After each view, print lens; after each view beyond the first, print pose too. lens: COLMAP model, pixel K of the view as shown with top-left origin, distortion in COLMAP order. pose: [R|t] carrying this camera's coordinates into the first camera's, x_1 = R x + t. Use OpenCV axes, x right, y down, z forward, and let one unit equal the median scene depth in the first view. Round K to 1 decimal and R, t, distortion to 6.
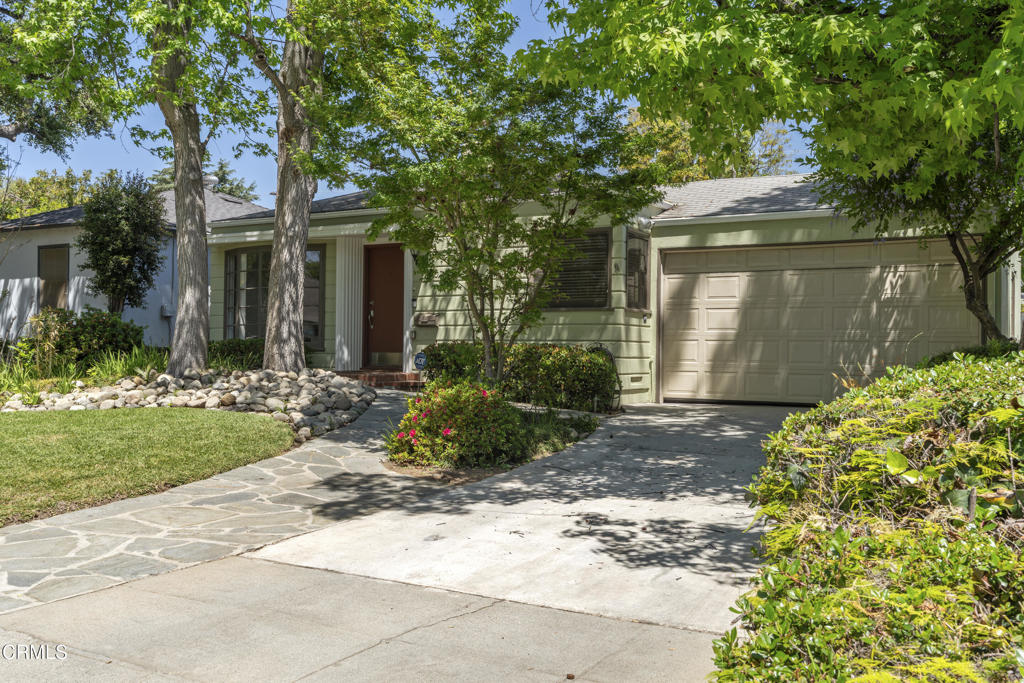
lens RADIAL K [[991.1, 0, 512.0], [0, 991.1, 341.5], [0, 0, 1]] dist [0.026368, -0.018493]
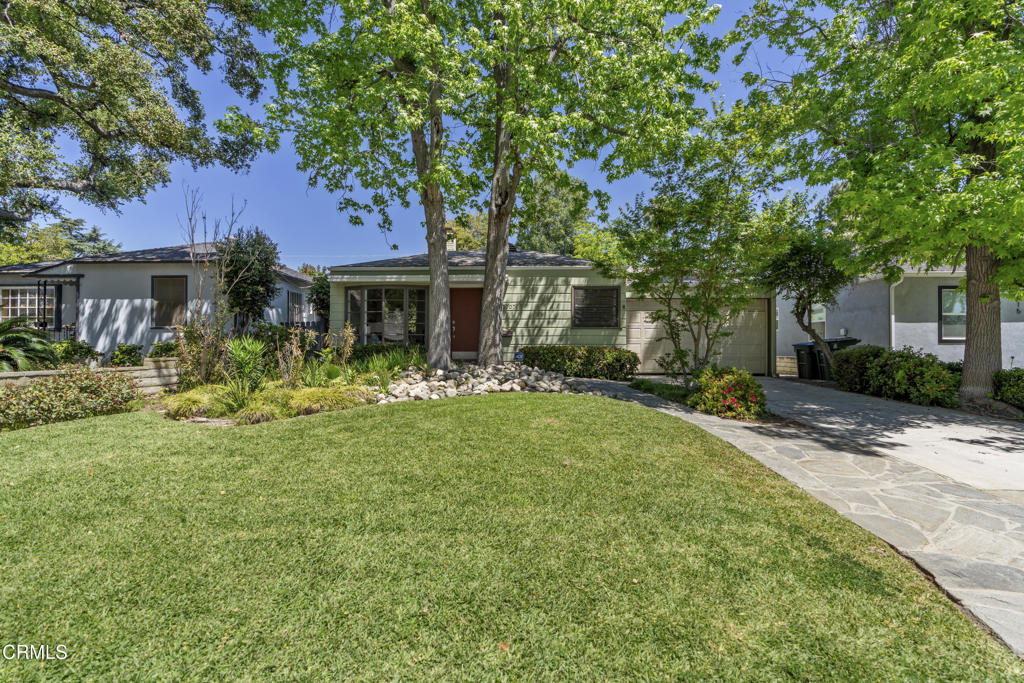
lens RADIAL K [[472.8, 0, 512.0], [0, 472.8, 341.5], [0, 0, 1]] dist [0.000380, 0.000012]
pose [[0.858695, -0.002329, 0.512481, -0.507580], [0.005876, 0.999969, -0.005301, -0.002480], [-0.512453, 0.007563, 0.858682, 0.283353]]
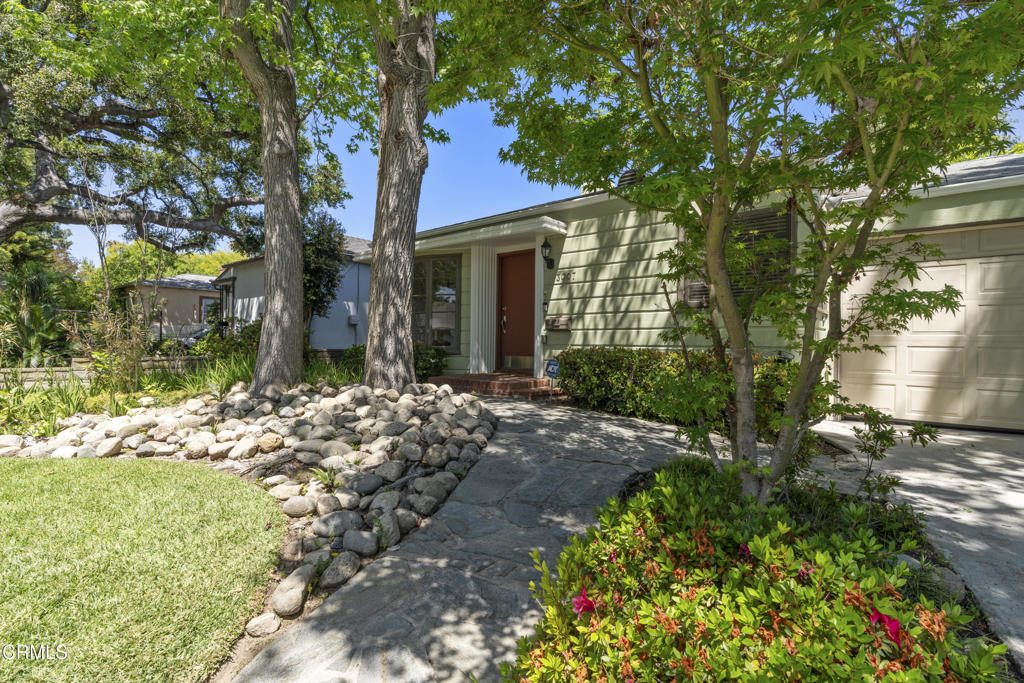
lens RADIAL K [[478.5, 0, 512.0], [0, 478.5, 341.5], [0, 0, 1]] dist [-0.000233, -0.000004]
pose [[0.987306, -0.001252, -0.158824, -0.058186], [0.002211, 0.999980, 0.005862, -0.008063], [0.158814, -0.006138, 0.987290, 0.545463]]
